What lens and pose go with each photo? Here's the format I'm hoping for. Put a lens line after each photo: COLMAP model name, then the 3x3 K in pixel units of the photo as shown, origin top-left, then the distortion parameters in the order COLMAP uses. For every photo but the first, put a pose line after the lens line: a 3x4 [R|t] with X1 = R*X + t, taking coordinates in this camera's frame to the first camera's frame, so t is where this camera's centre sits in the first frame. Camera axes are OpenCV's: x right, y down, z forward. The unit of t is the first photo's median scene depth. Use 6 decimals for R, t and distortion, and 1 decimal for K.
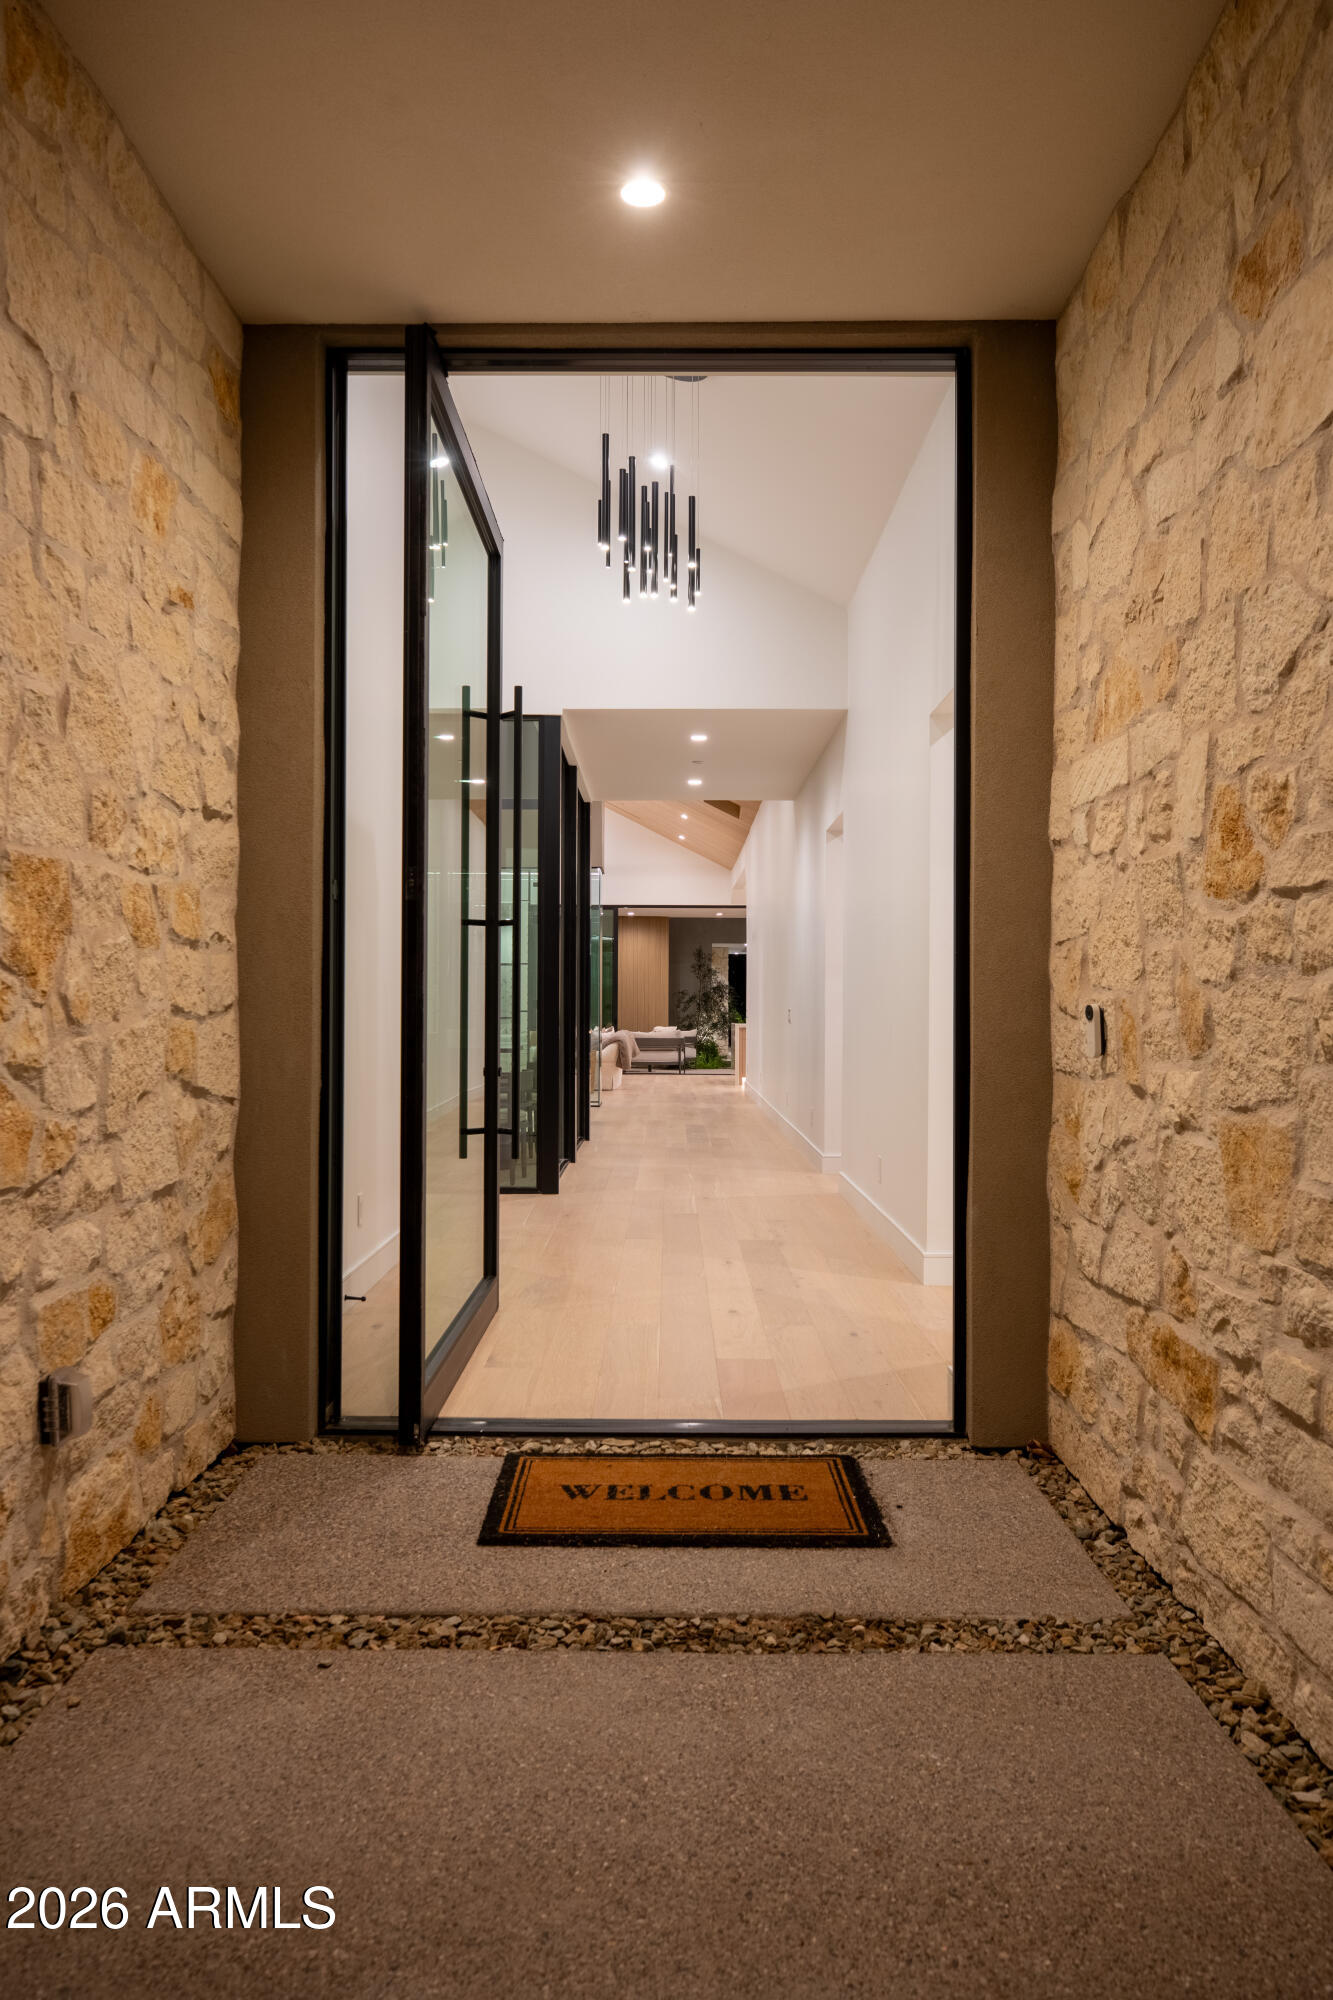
lens RADIAL K [[1428.3, 0, 664.8], [0, 1428.3, 1002.2], [0, 0, 1]] dist [0.010397, 0.007459]
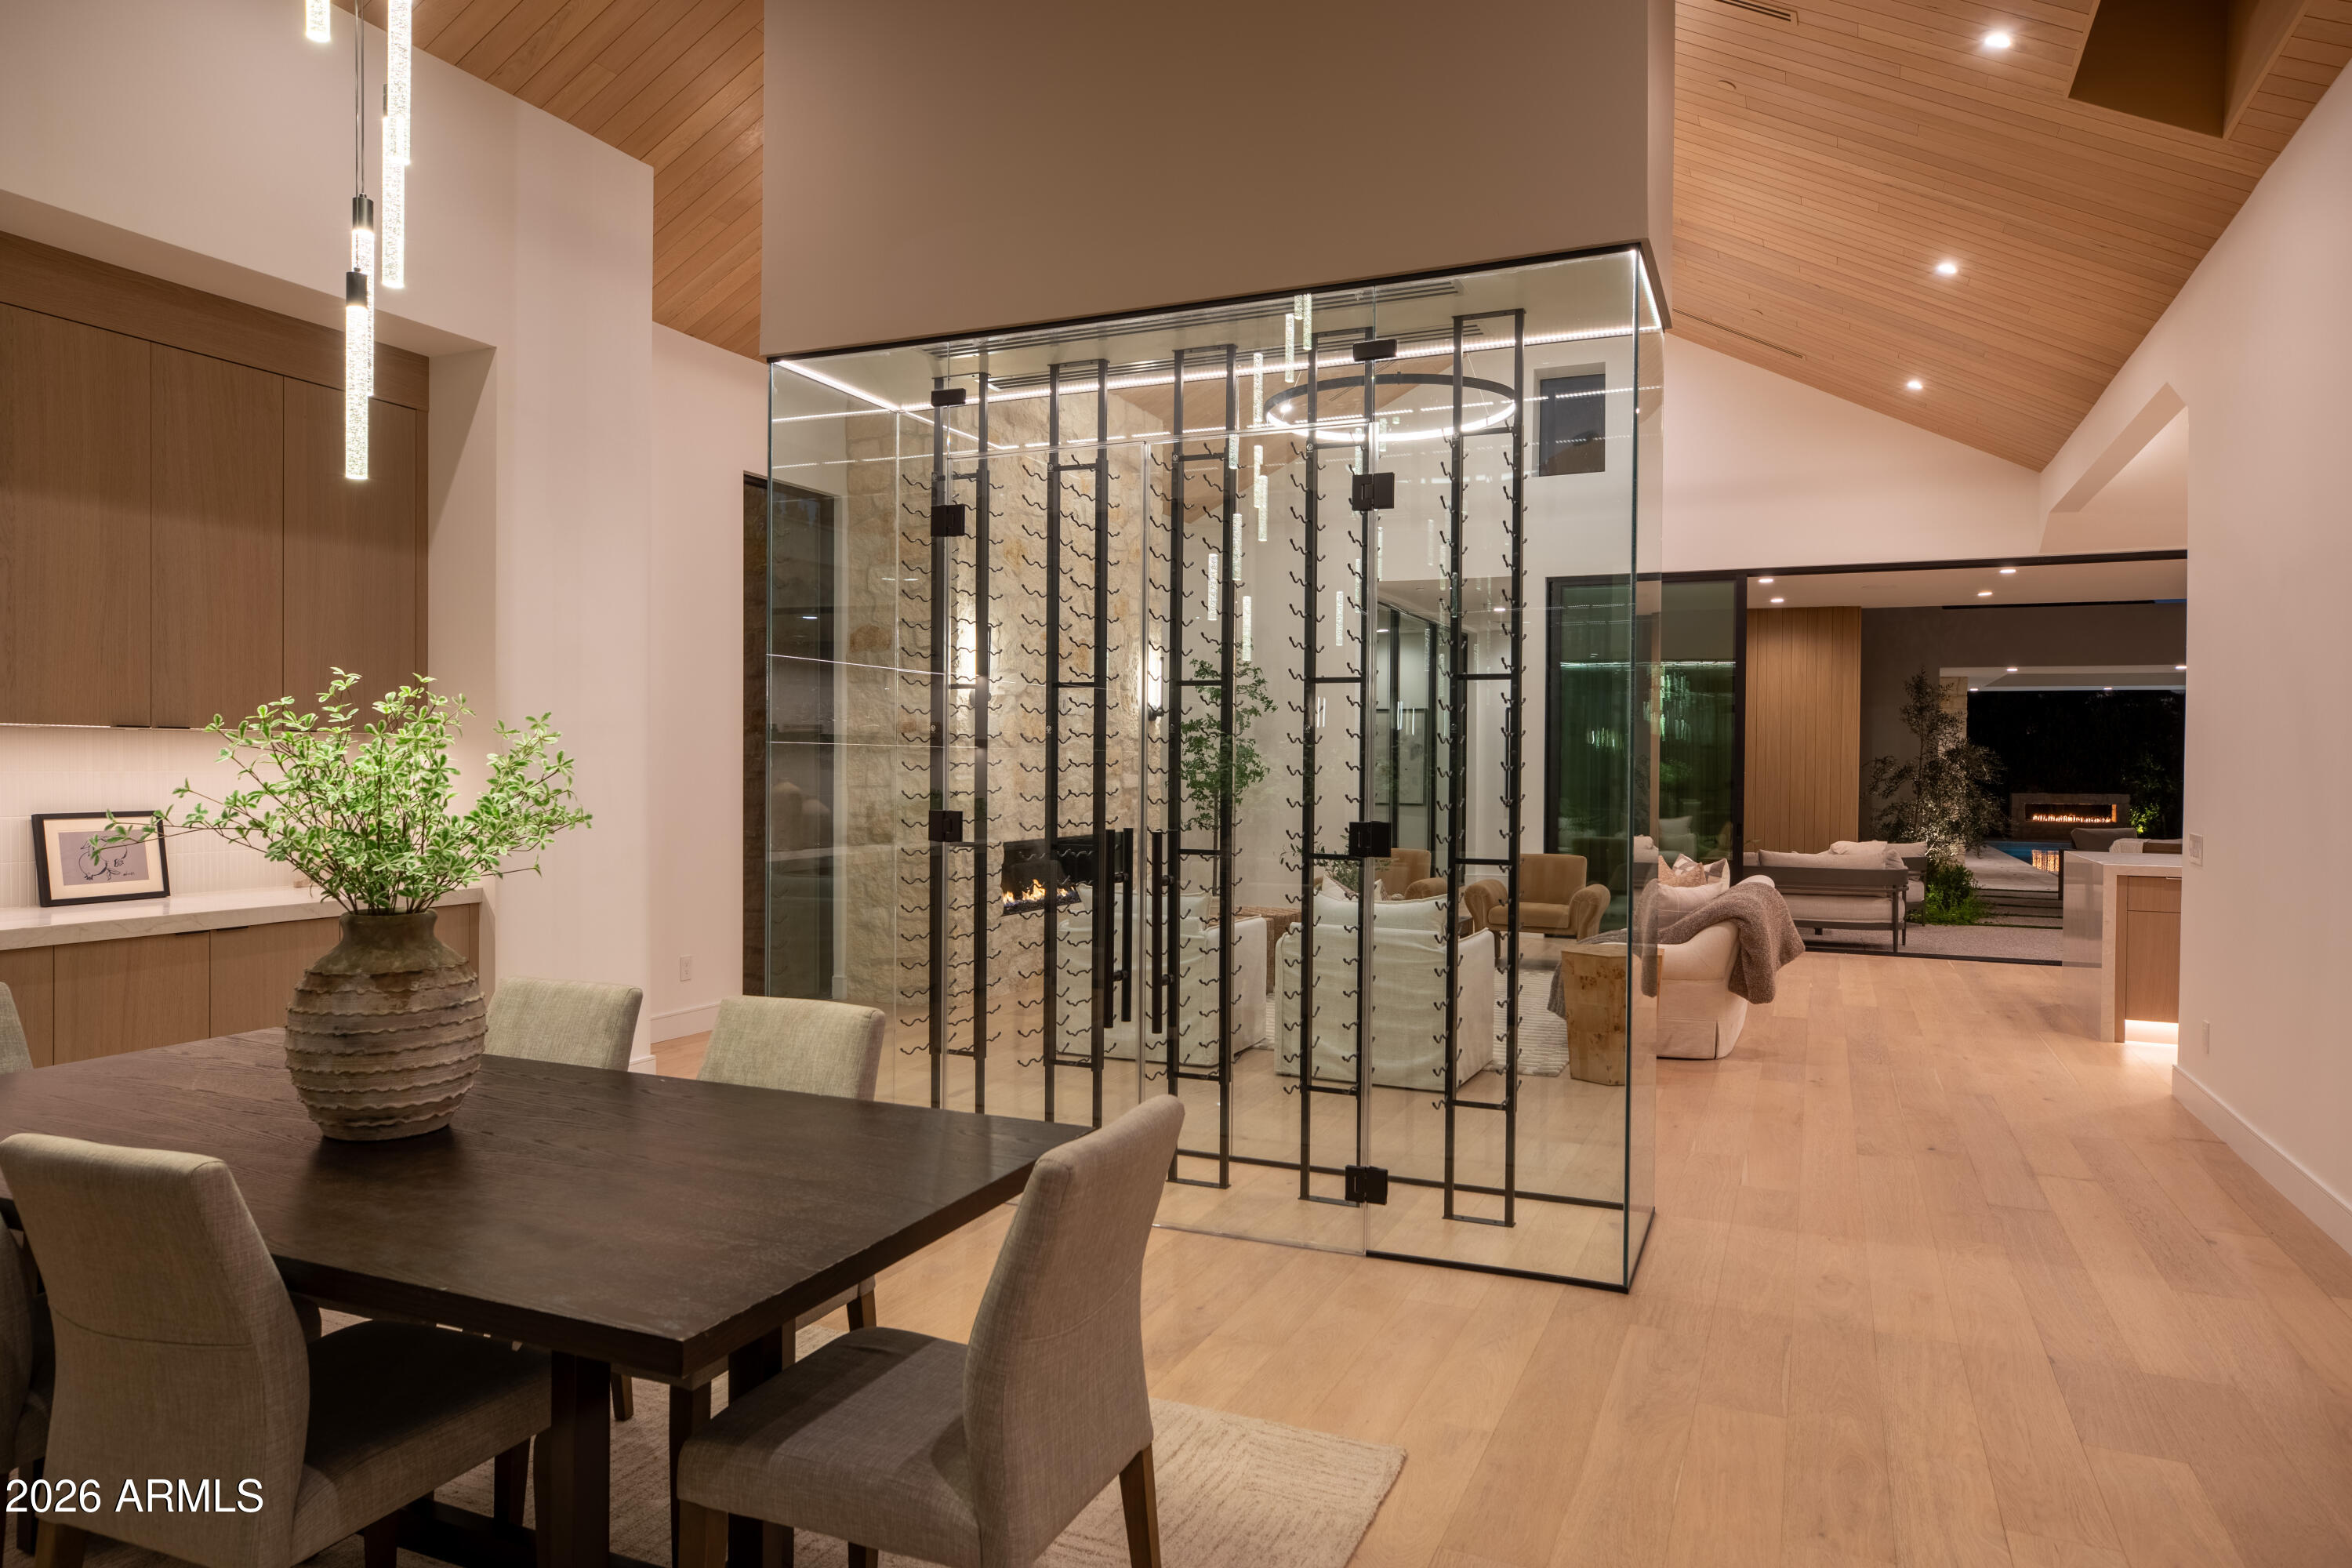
lens RADIAL K [[1461.8, 0, 1158.7], [0, 1461.8, 786.6], [0, 0, 1]] dist [0.005088, 0.002292]
pose [[0.912620, 0.008480, -0.408722, -0.011308], [-0.002016, 0.999866, 0.016243, -0.006068], [0.408805, -0.014000, 0.912515, 0.451660]]
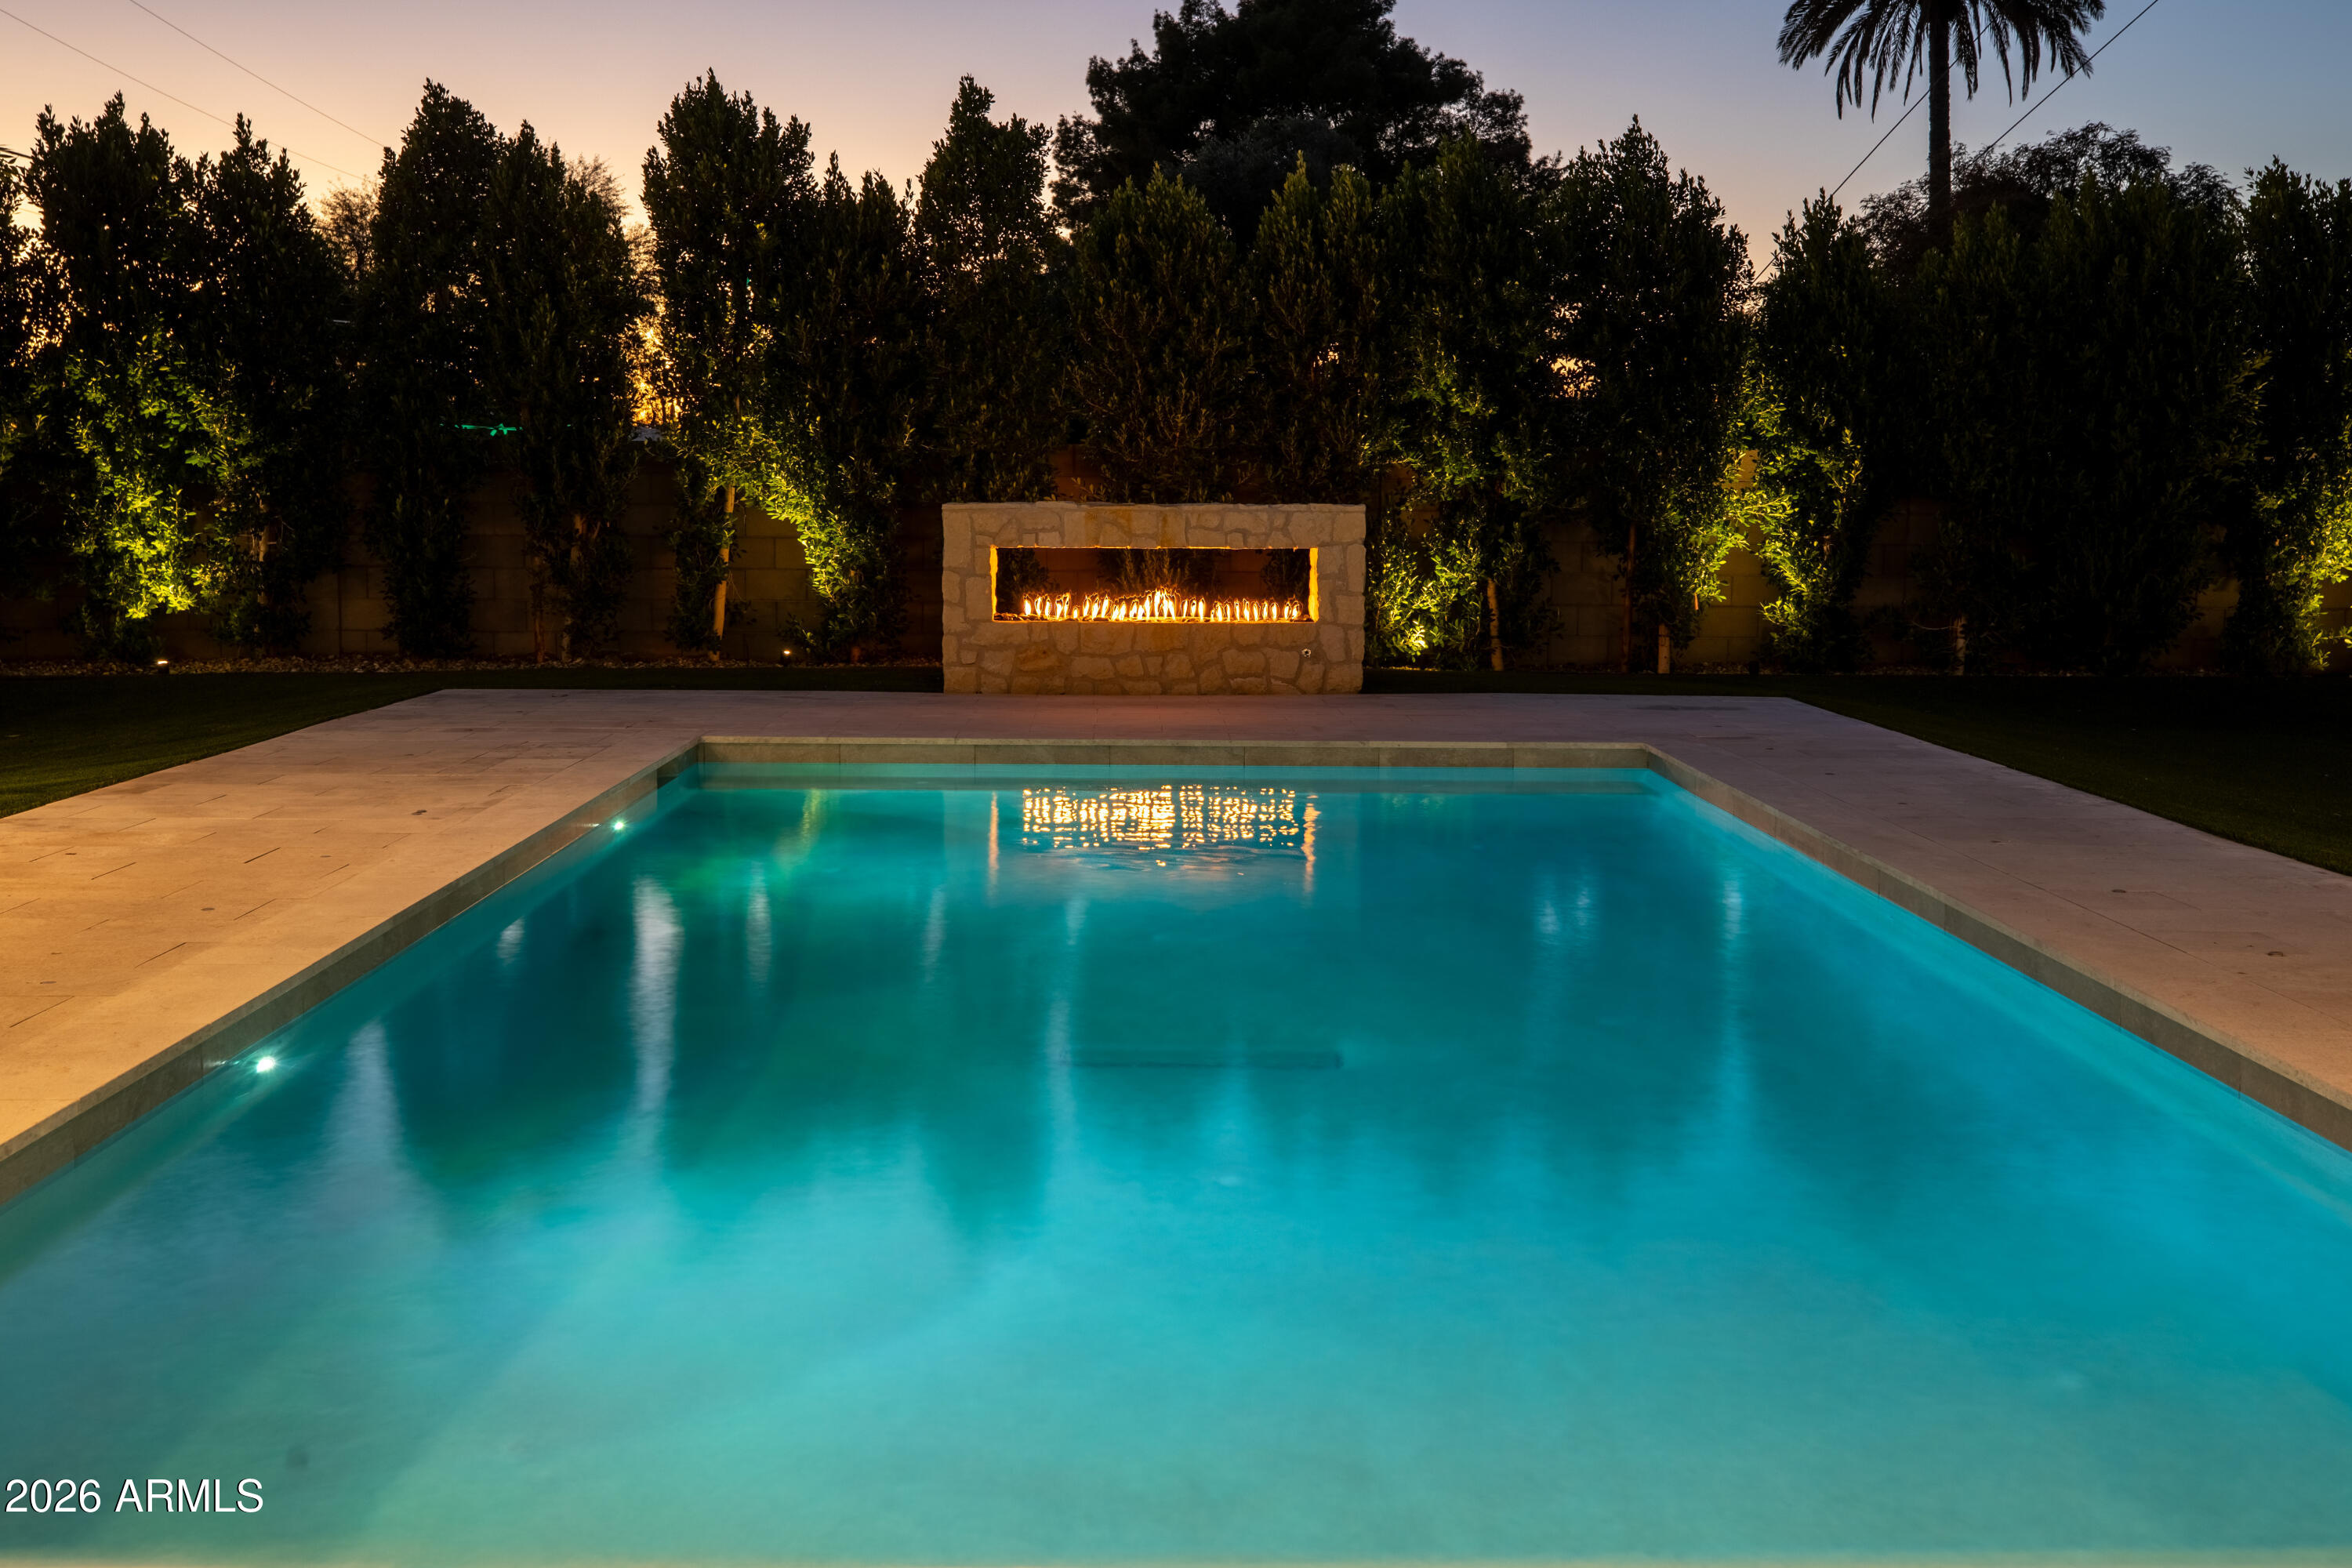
lens RADIAL K [[2332.8, 0, 1164.6], [0, 2332.8, 713.6], [0, 0, 1]] dist [0.037693, 0.000000]
pose [[0.999911, -0.000166, 0.013321, 0.156712], [-0.001140, 0.995194, 0.097920, 0.011648], [-0.013274, -0.097926, 0.995105, 1.302404]]
